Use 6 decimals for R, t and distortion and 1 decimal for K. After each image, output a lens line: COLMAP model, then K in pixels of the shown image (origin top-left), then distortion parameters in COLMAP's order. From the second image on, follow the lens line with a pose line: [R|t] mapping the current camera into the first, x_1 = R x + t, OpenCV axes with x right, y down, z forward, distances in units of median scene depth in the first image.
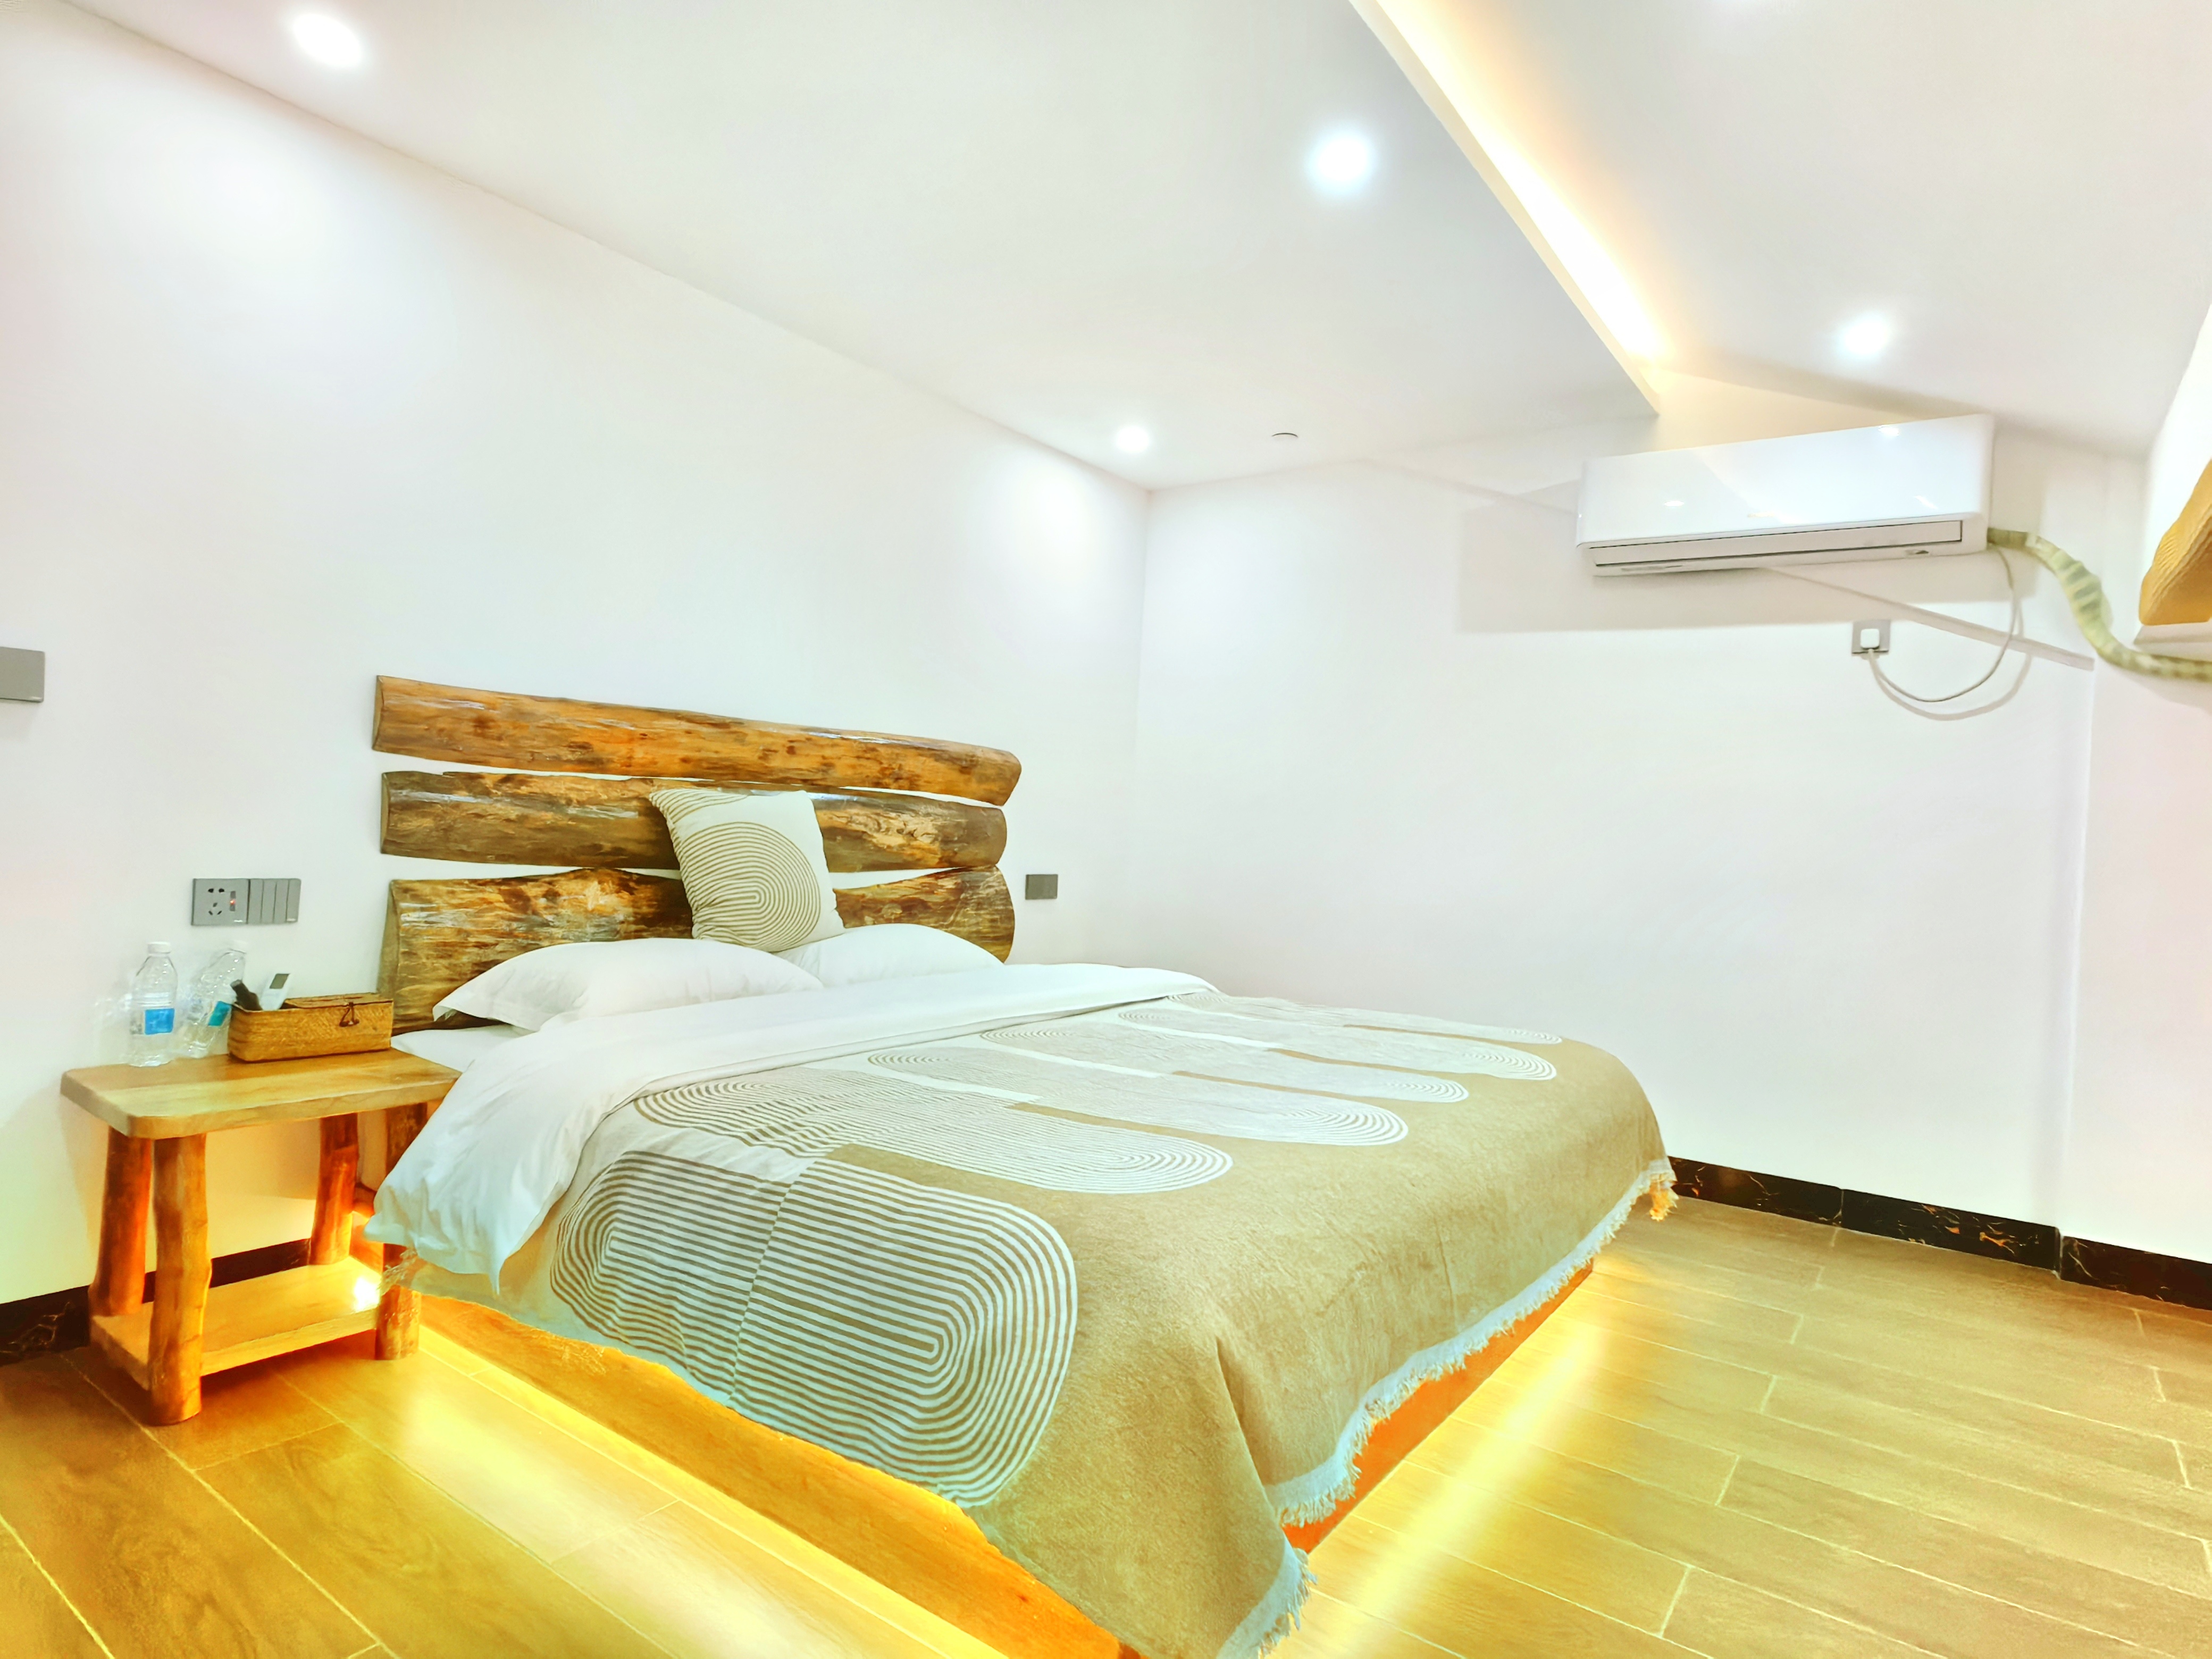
lens RADIAL K [[1222.3, 0, 1108.4], [0, 1222.3, 830.4], [0, 0, 1]] dist [0.014686, 0.000759]
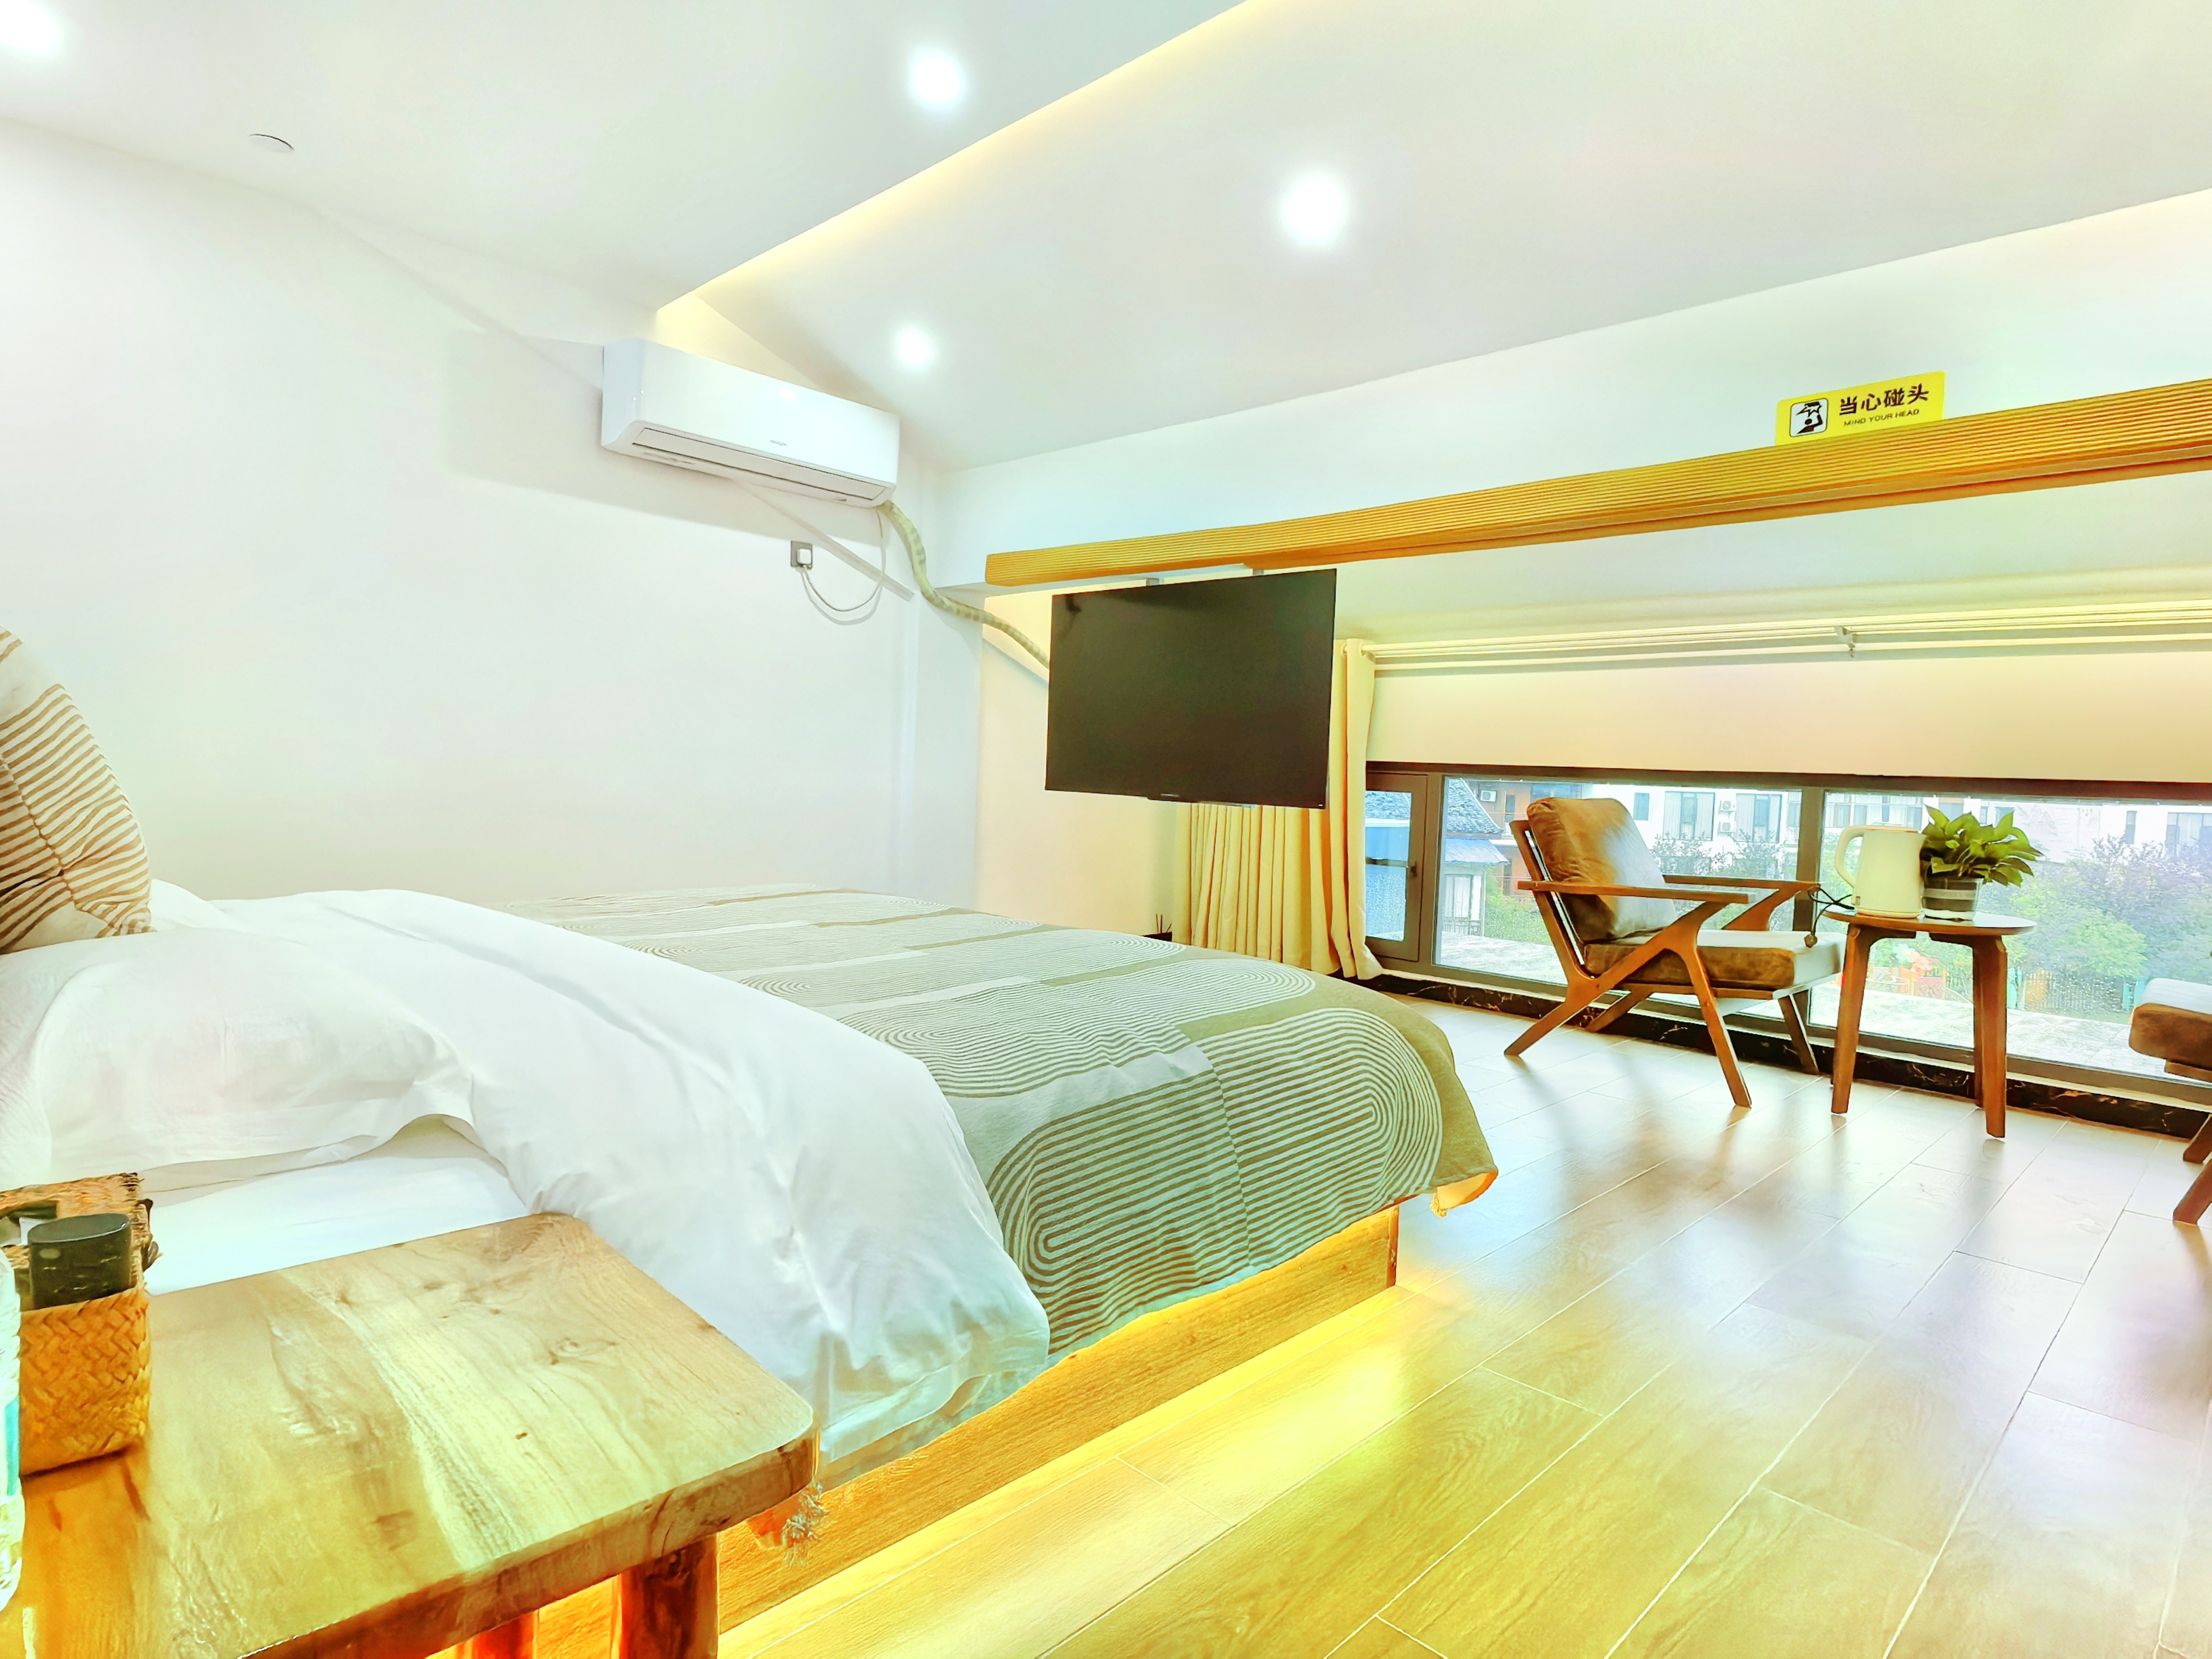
lens RADIAL K [[1222.3, 0, 1108.4], [0, 1222.3, 830.4], [0, 0, 1]] dist [0.014686, 0.000759]
pose [[0.155214, -0.096427, 0.983164, -0.680132], [-0.028294, 0.994383, 0.101994, -0.008534], [-0.987476, -0.043648, 0.151614, 0.500383]]
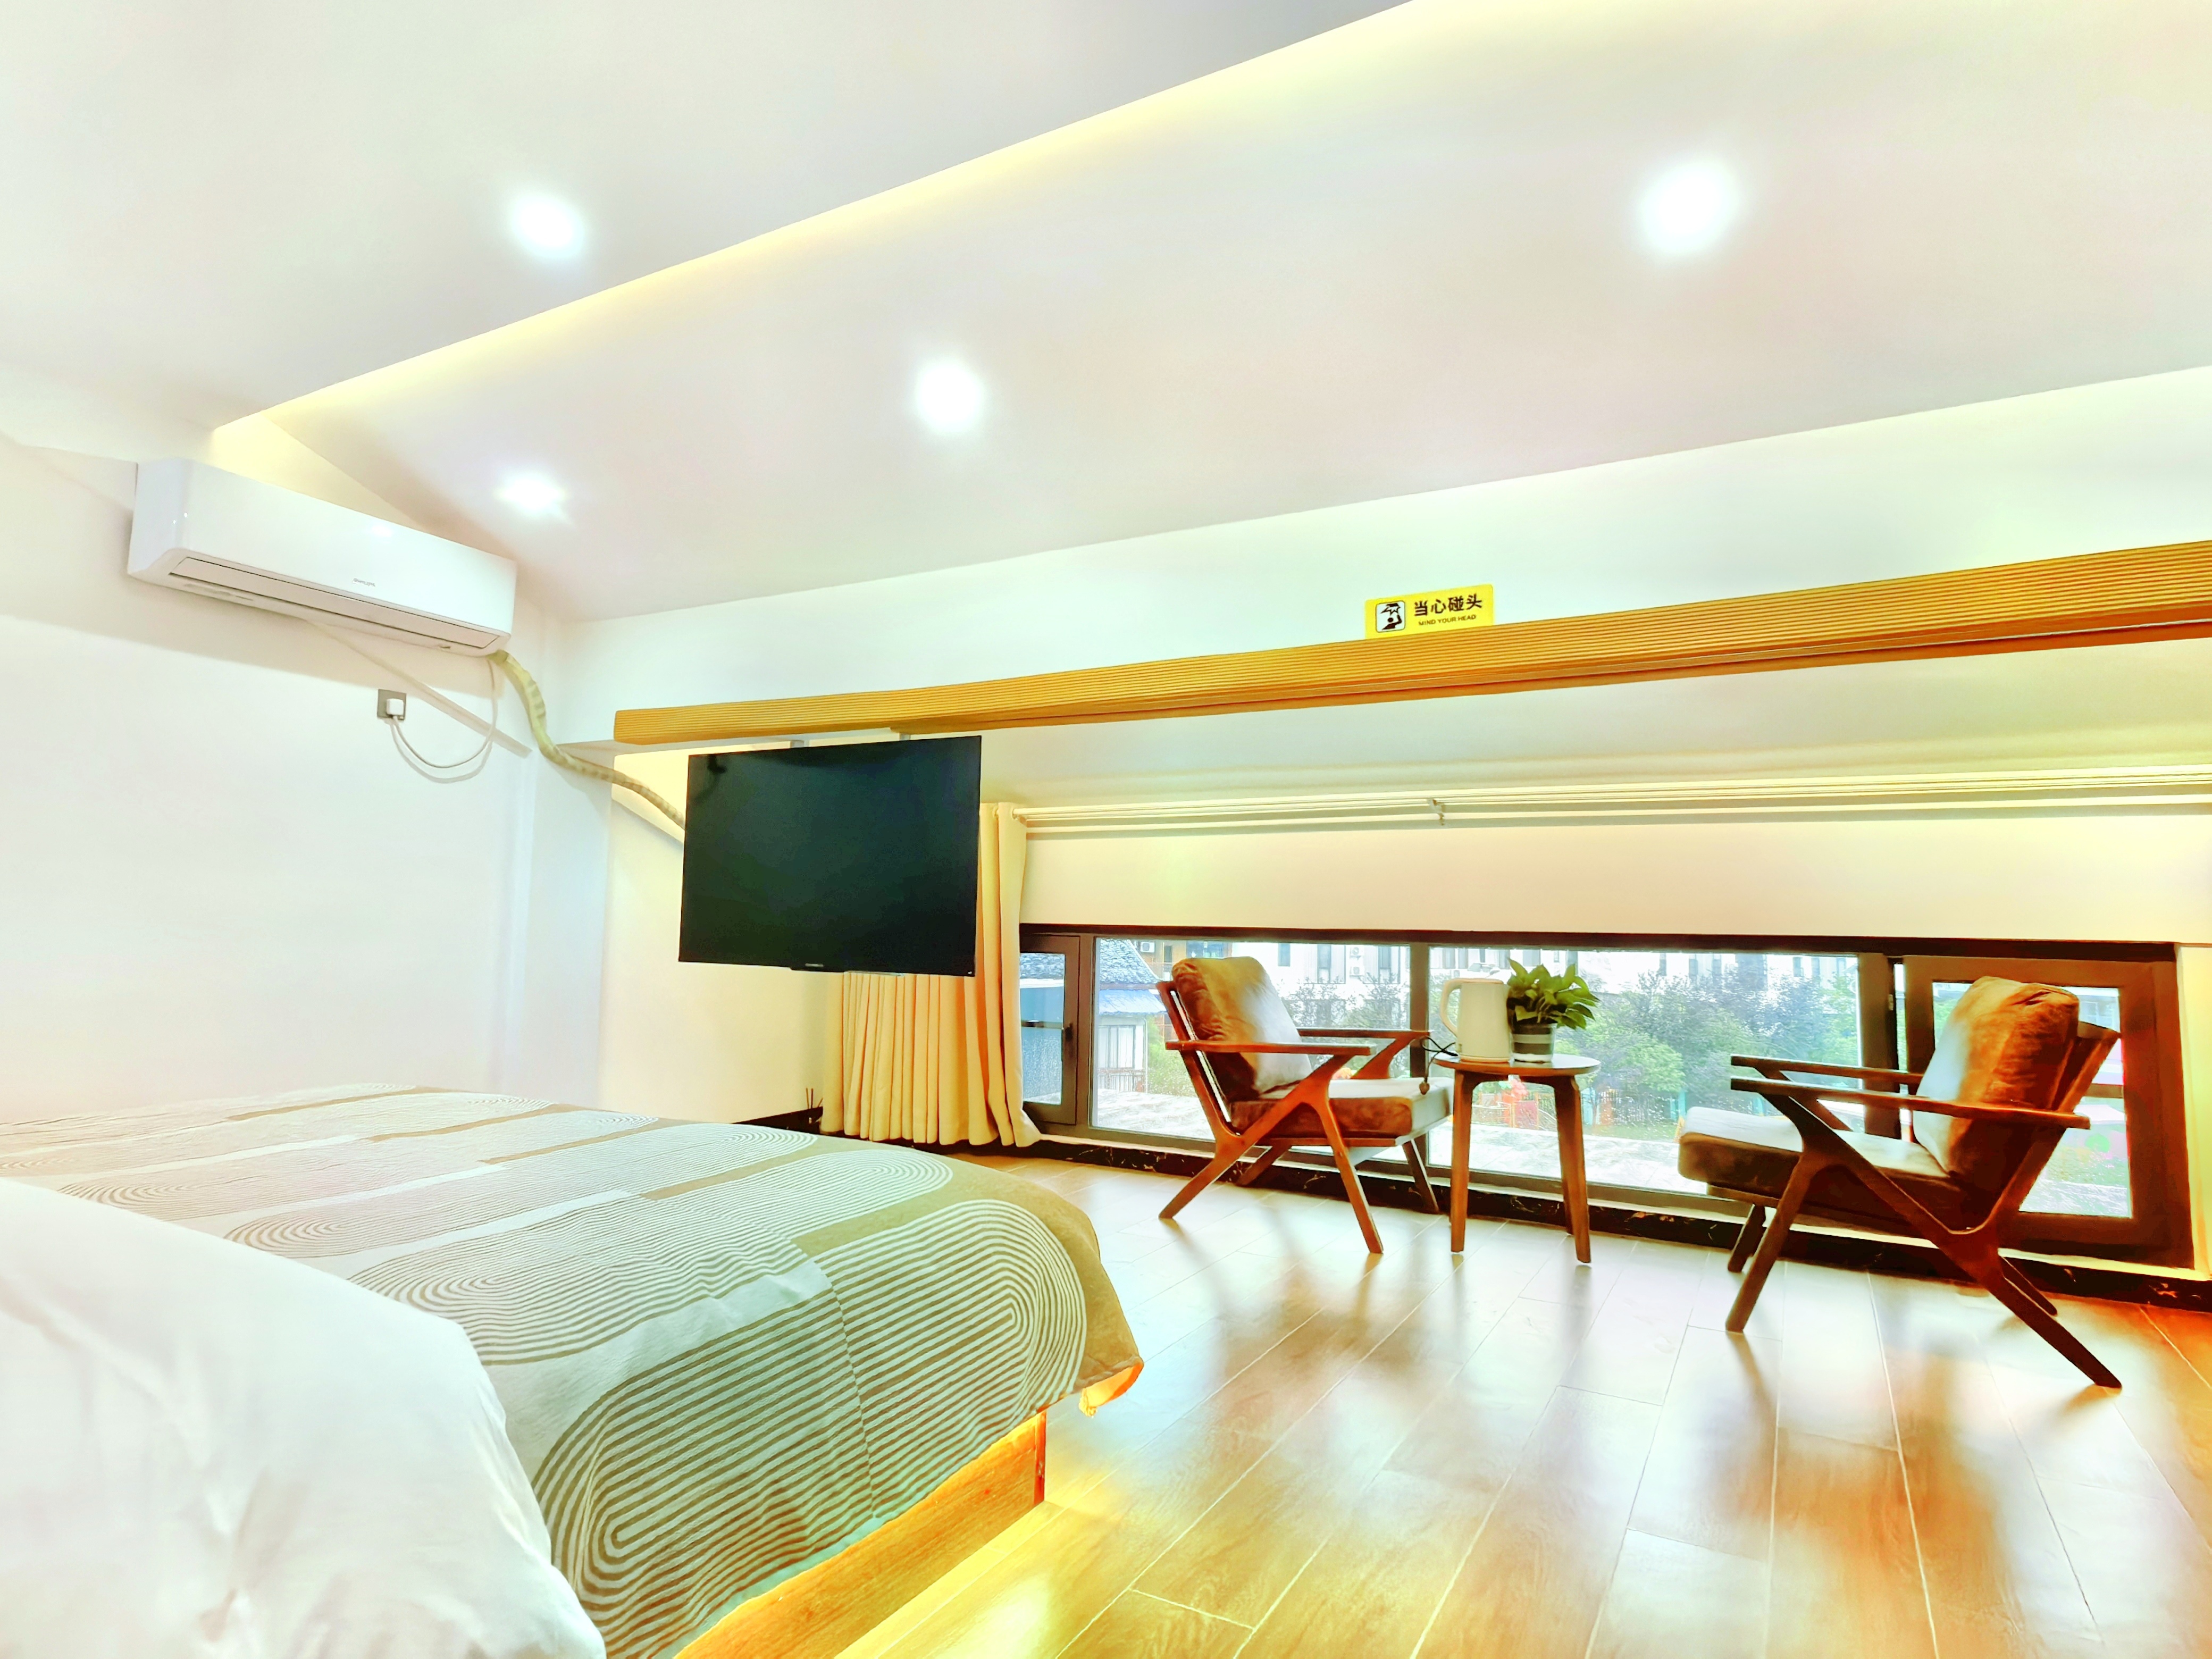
lens RADIAL K [[1218.8, 0, 1109.6], [0, 1218.8, 832.6], [0, 0, 1]] dist [0.002155, 0.023246]
pose [[-0.112960, 0.026842, 0.993237, -0.649187], [-0.023409, 0.999286, -0.029667, -0.019036], [-0.993324, -0.026601, -0.112251, 0.481349]]
